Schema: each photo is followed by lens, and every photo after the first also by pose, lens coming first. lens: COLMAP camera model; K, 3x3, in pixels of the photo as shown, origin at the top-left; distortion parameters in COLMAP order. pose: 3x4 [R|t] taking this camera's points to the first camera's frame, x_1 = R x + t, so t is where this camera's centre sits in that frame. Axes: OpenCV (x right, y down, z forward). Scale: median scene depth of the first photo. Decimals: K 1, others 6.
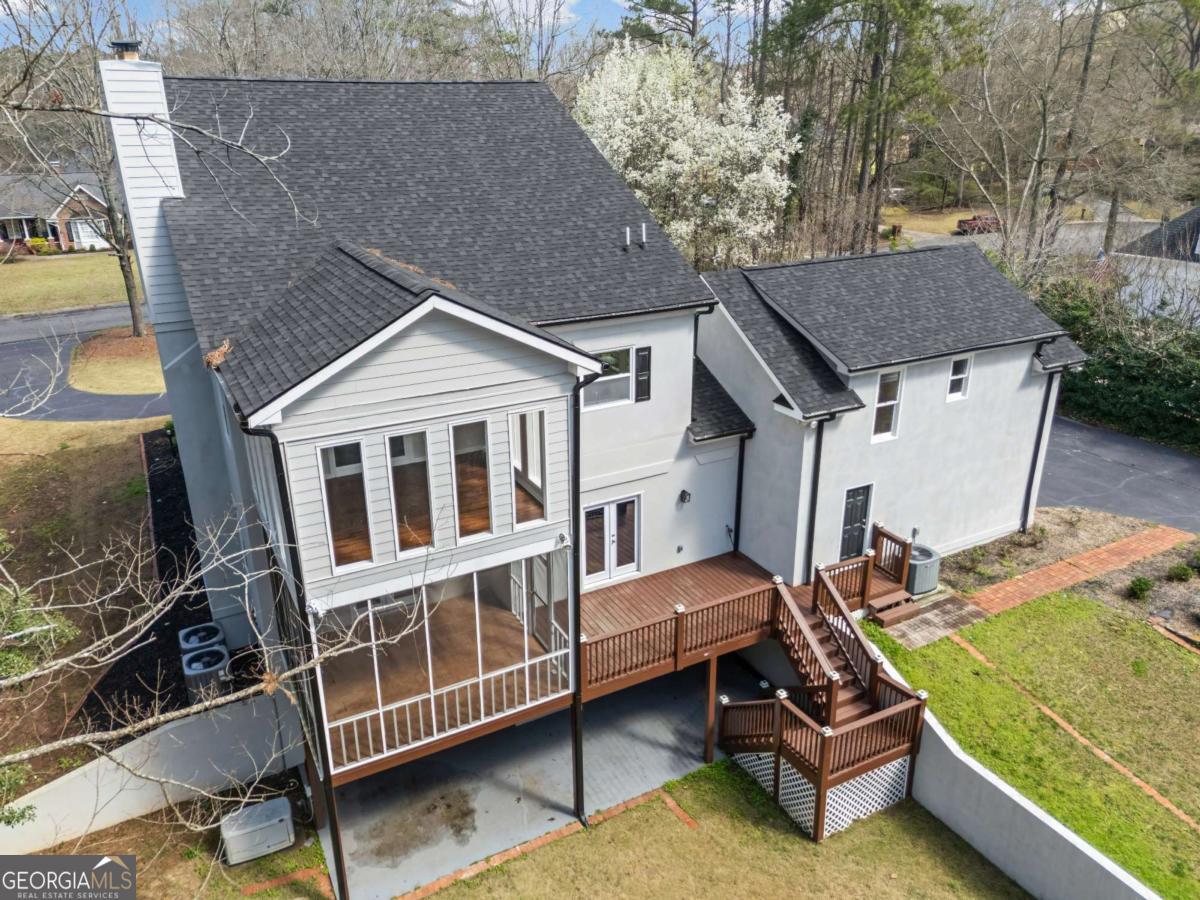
lens RADIAL K [[891.5, 0, 606.1], [0, 891.5, 429.6], [0, 0, 1]] dist [0.032577, -0.004929]
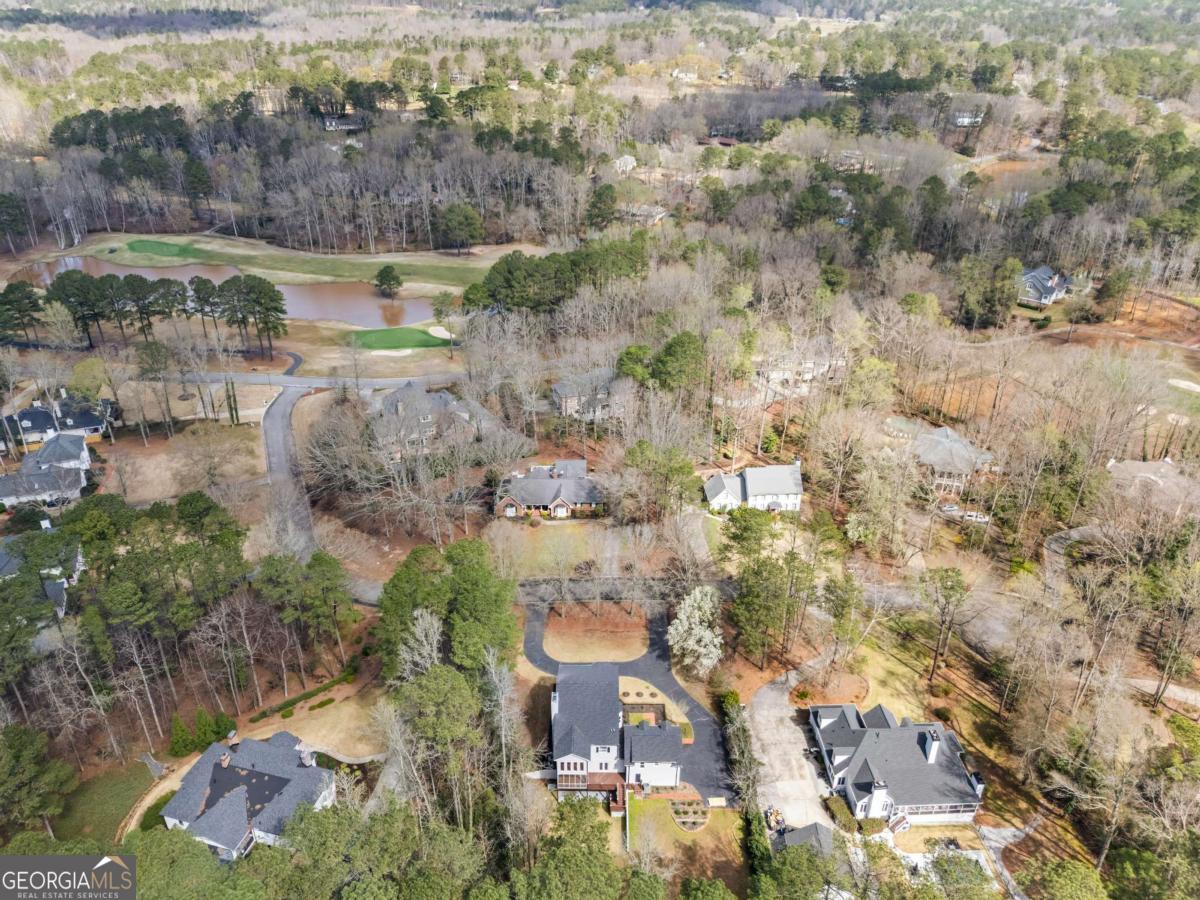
lens RADIAL K [[891.5, 0, 606.1], [0, 891.5, 429.6], [0, 0, 1]] dist [0.032577, -0.004929]
pose [[0.878311, 0.226189, -0.421199, 2.483553], [-0.172302, 0.971558, 0.162443, -3.741005], [0.445962, -0.070102, 0.892302, -5.280429]]
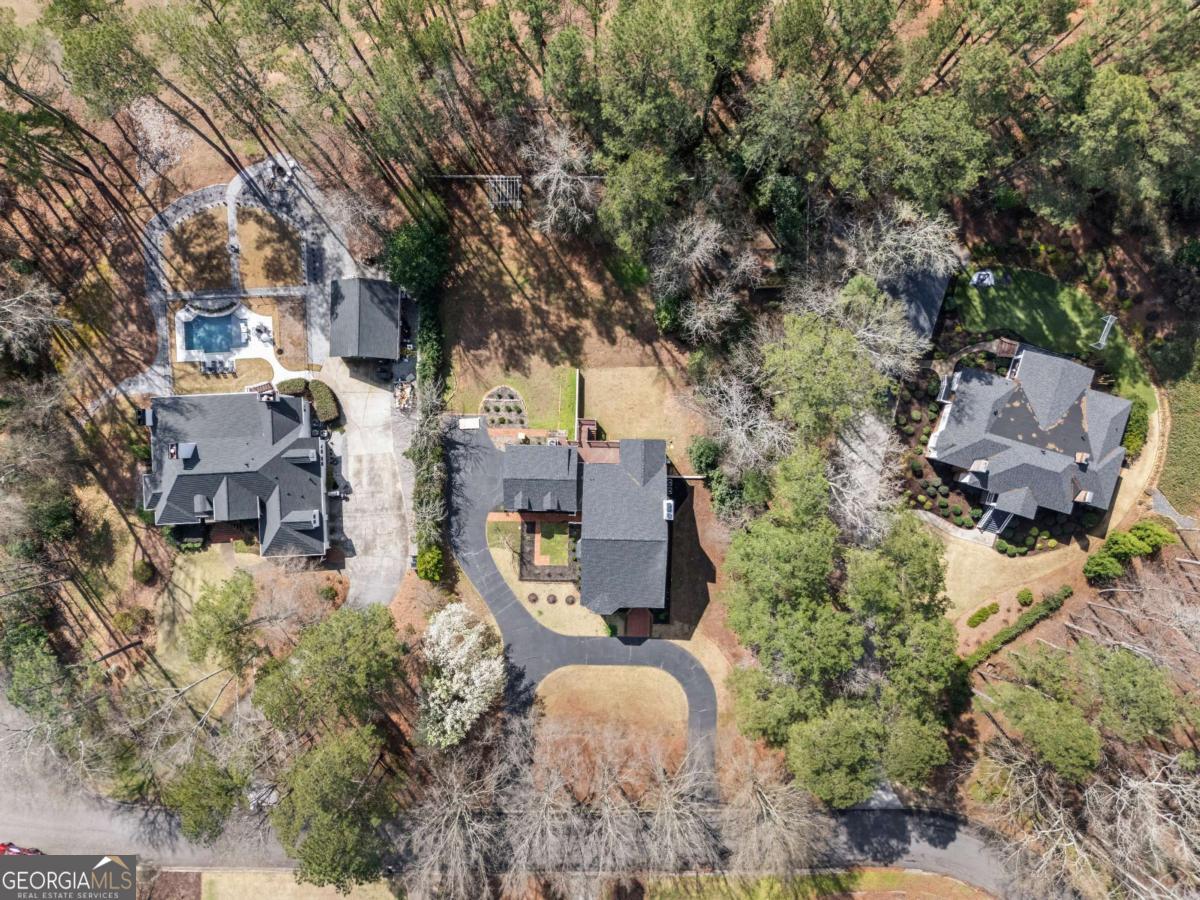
lens RADIAL K [[891.5, 0, 606.1], [0, 891.5, 429.6], [0, 0, 1]] dist [0.032577, -0.004929]
pose [[-0.867562, -0.497108, 0.014807, 0.031571], [0.184331, -0.293760, 0.937938, -5.283083], [-0.461907, 0.816449, 0.346488, -1.194791]]
